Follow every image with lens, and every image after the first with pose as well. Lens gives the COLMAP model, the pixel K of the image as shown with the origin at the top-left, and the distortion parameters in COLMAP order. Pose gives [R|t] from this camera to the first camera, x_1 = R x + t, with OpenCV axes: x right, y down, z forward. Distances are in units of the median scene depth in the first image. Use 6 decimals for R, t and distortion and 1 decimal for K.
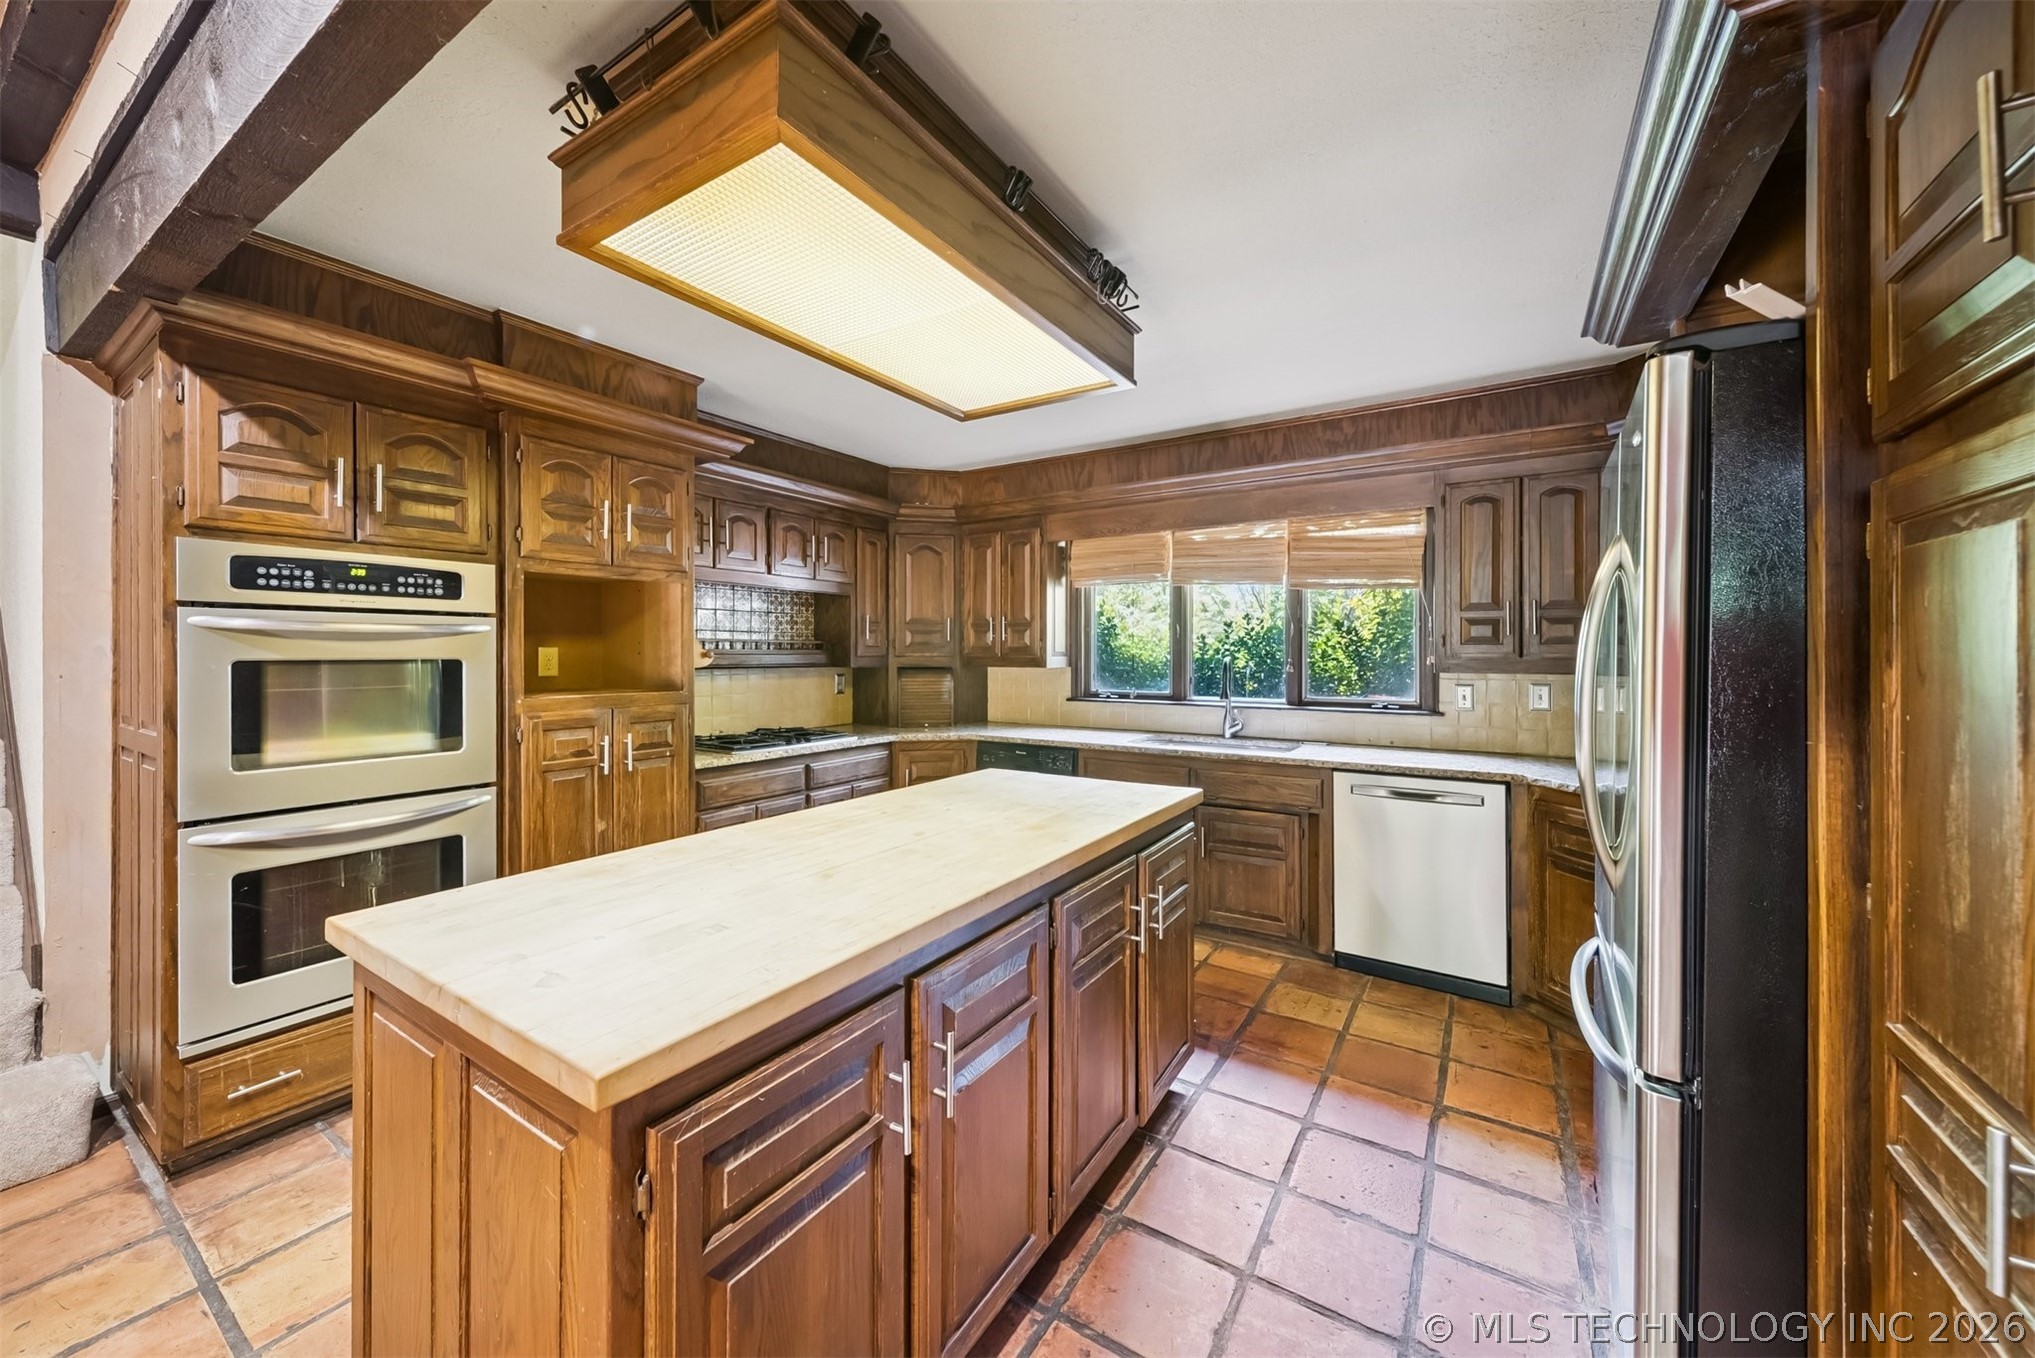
lens RADIAL K [[736.3, 0, 1010.4], [0, 736.3, 654.2], [0, 0, 1]] dist [0.000157, -0.000512]
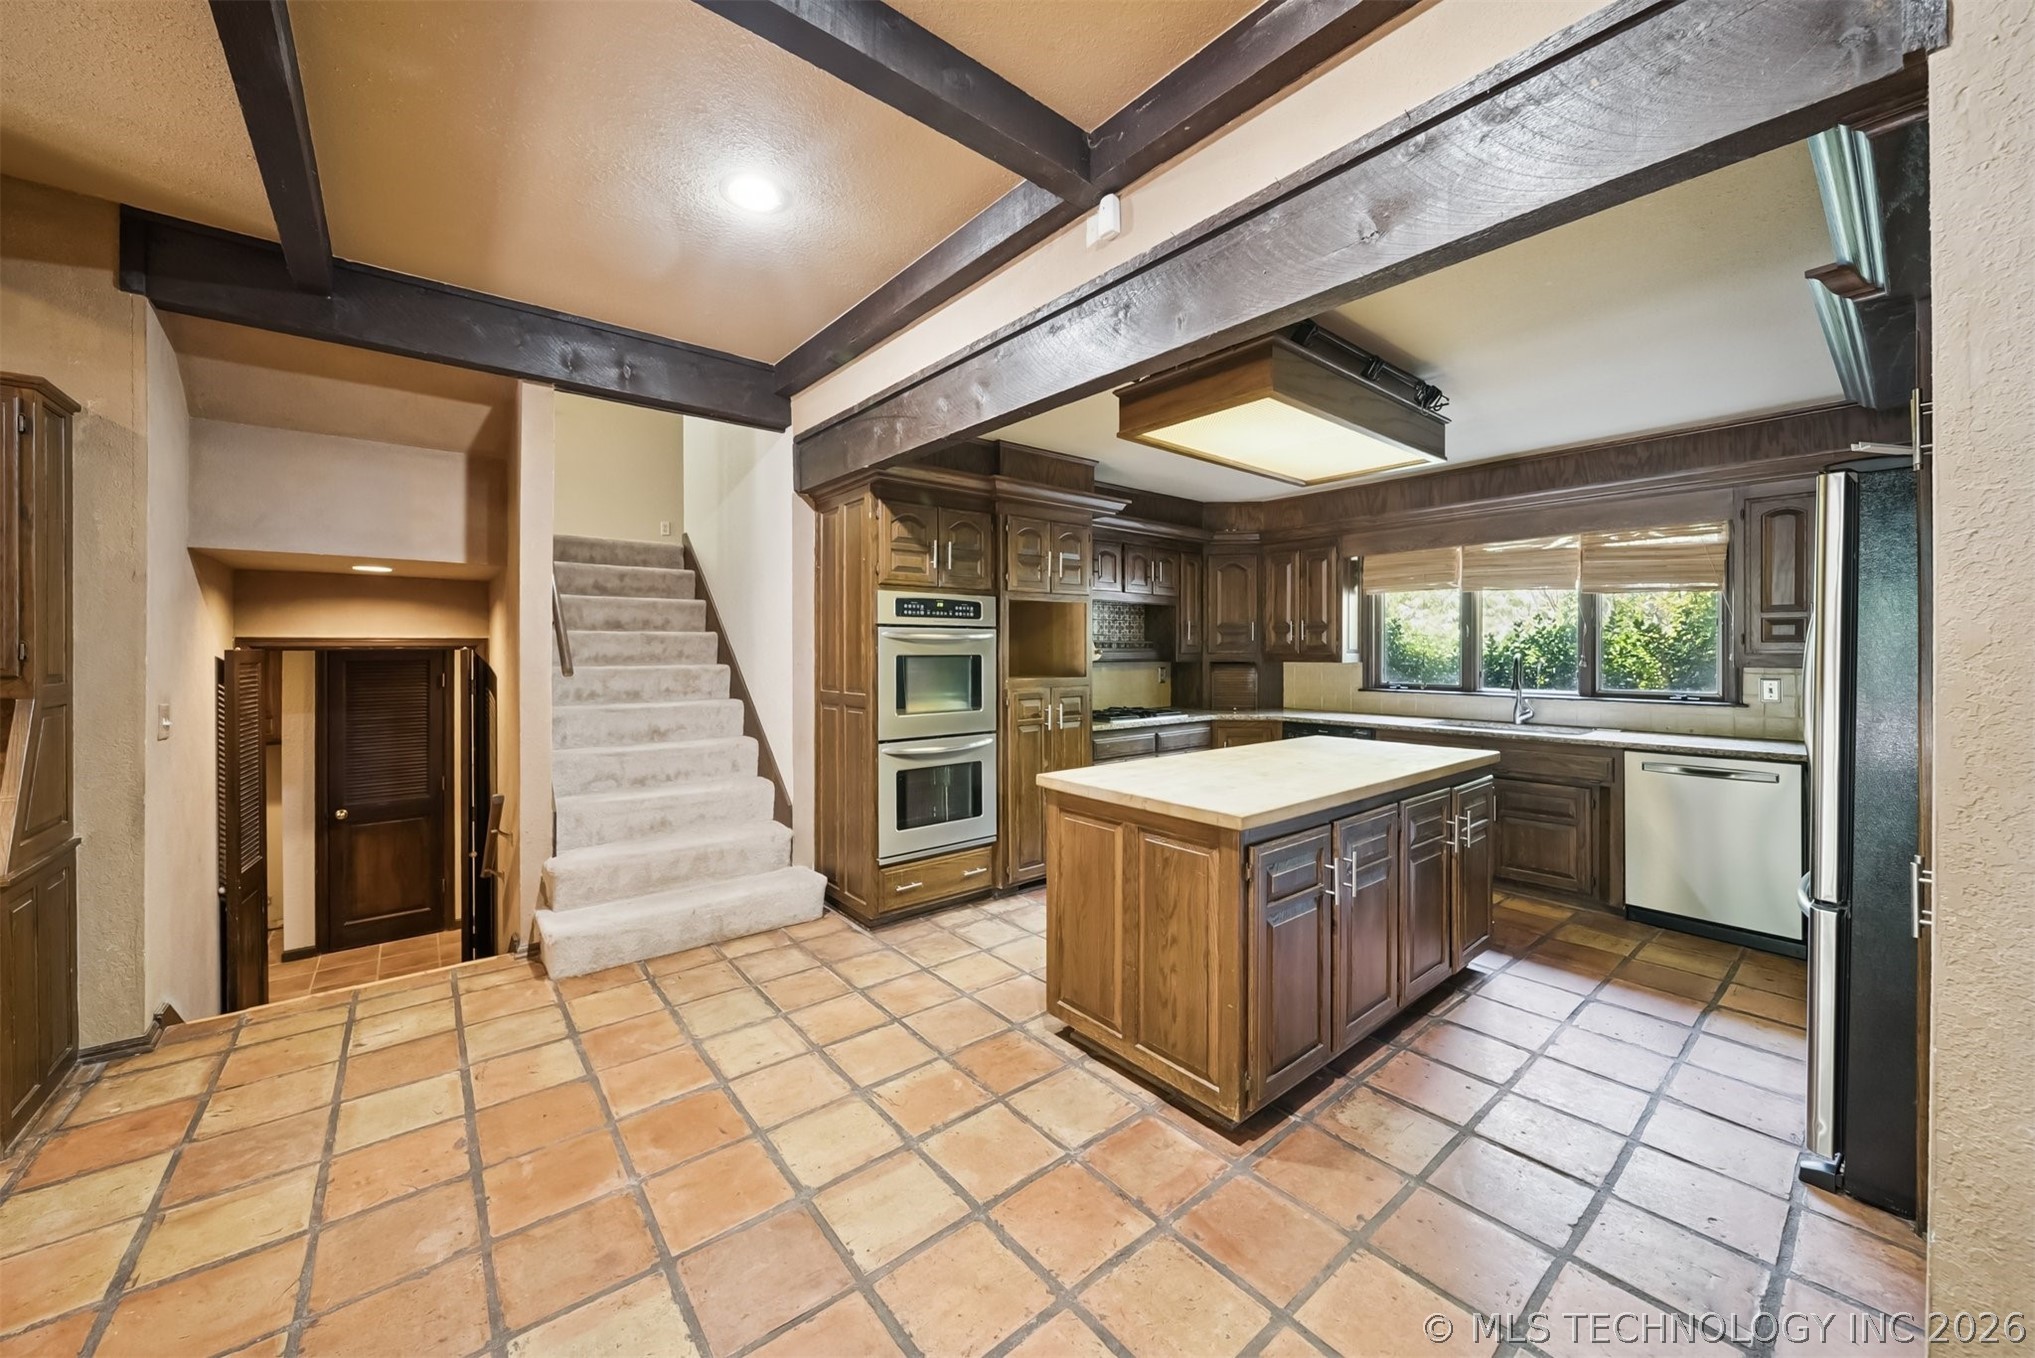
lens RADIAL K [[736.3, 0, 1010.4], [0, 736.3, 654.2], [0, 0, 1]] dist [0.000157, -0.000512]
pose [[0.952224, -0.000260, -0.305399, -0.129861], [0.001215, 0.999995, 0.002938, 0.000374], [0.305397, -0.003168, 0.952220, -0.400798]]
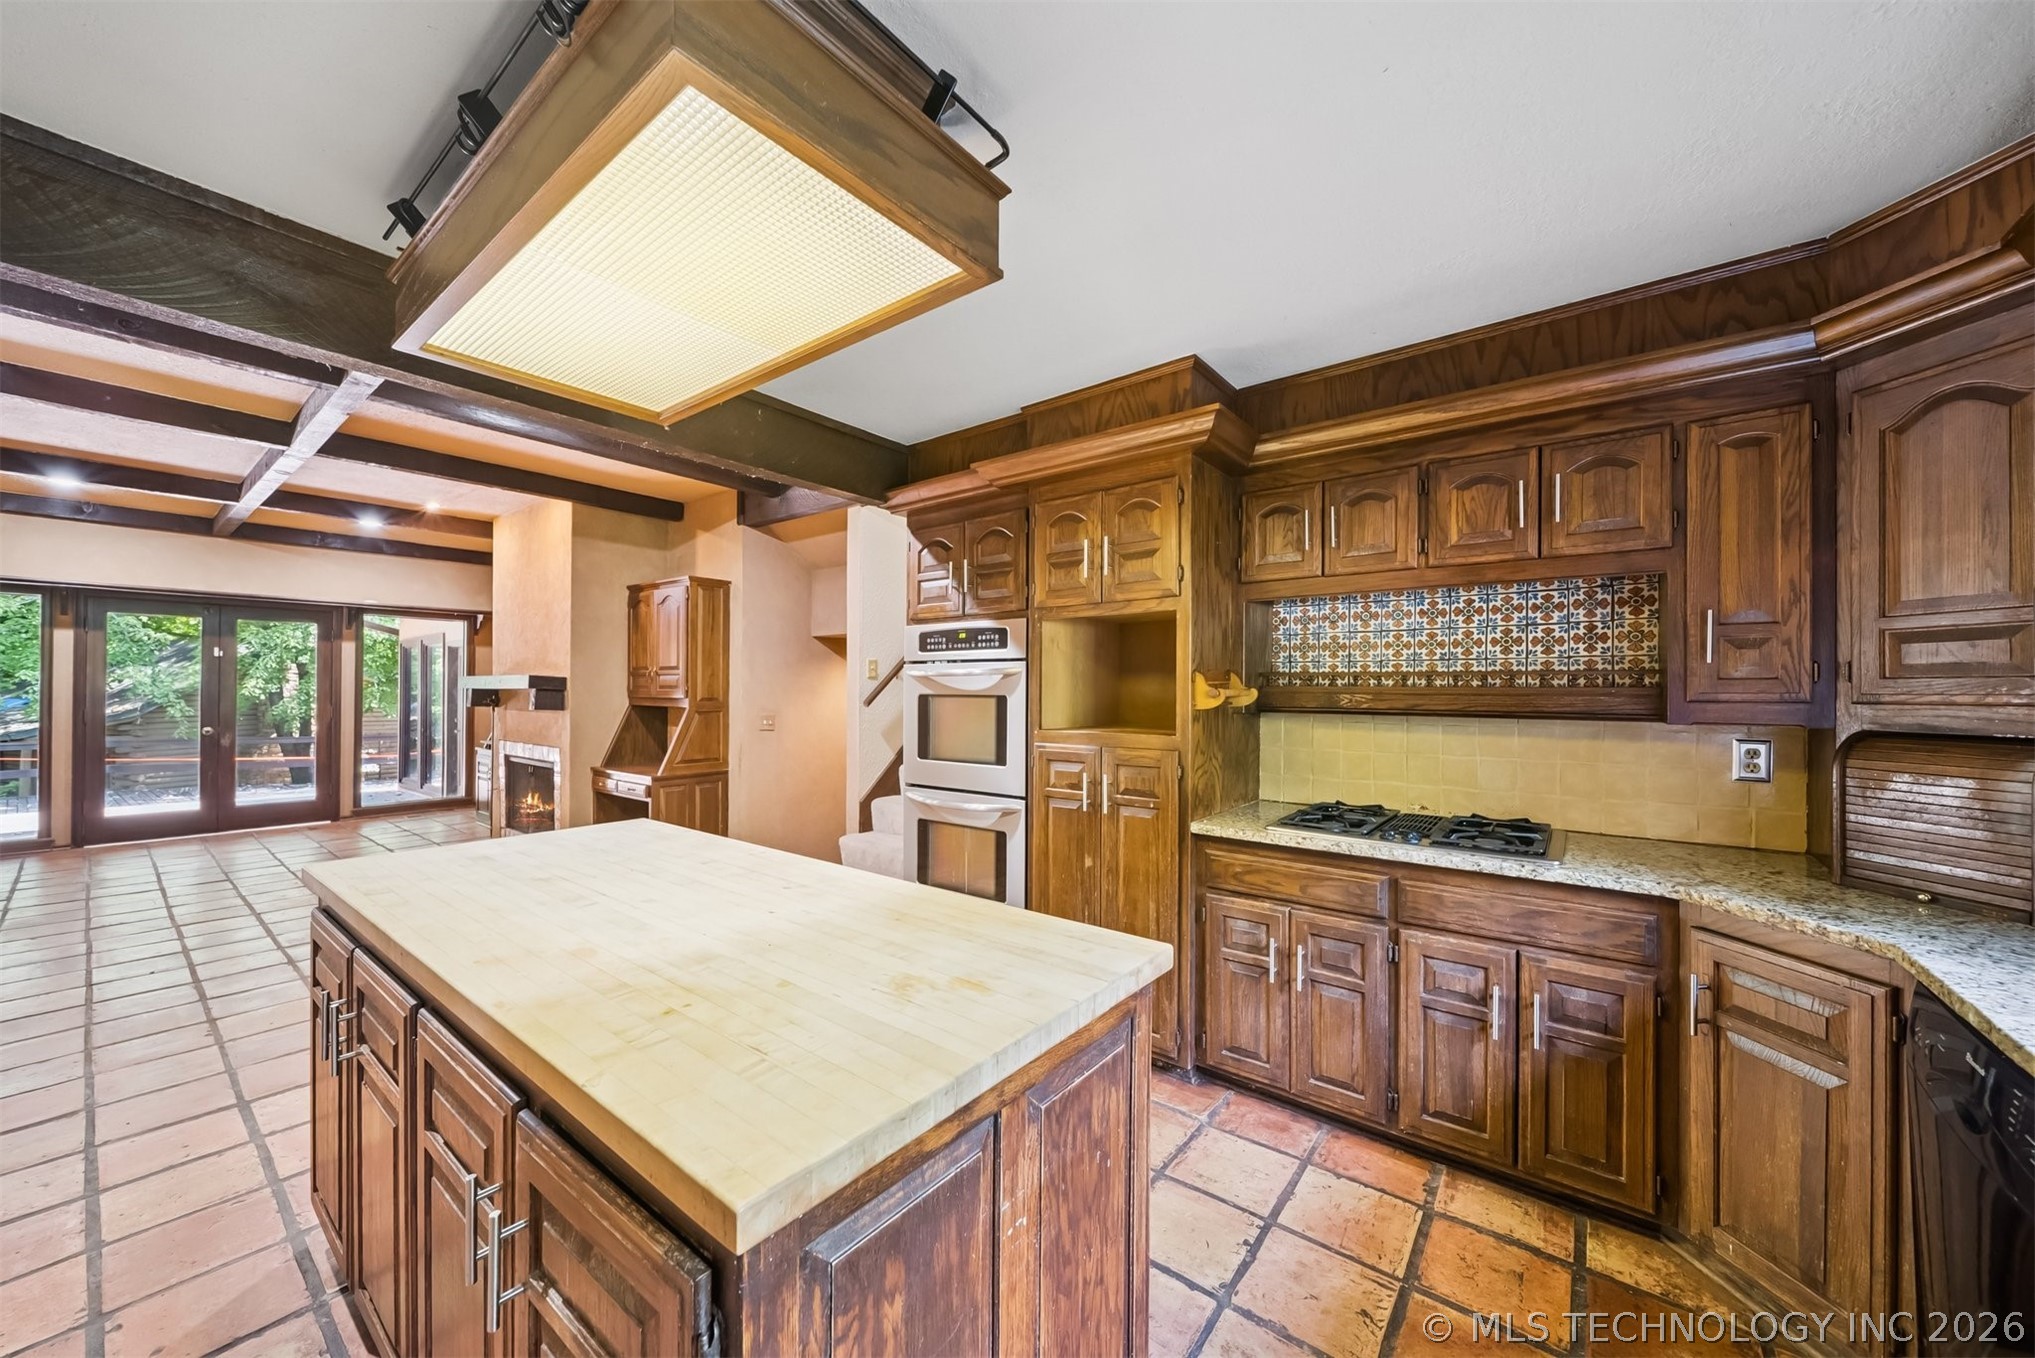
lens RADIAL K [[736.3, 0, 1010.4], [0, 736.3, 654.2], [0, 0, 1]] dist [0.000157, -0.000512]
pose [[-0.085478, -0.042017, -0.995454, 0.383059], [-0.001620, 0.999115, -0.042033, -0.007269], [0.996339, -0.001980, -0.085471, 0.808603]]
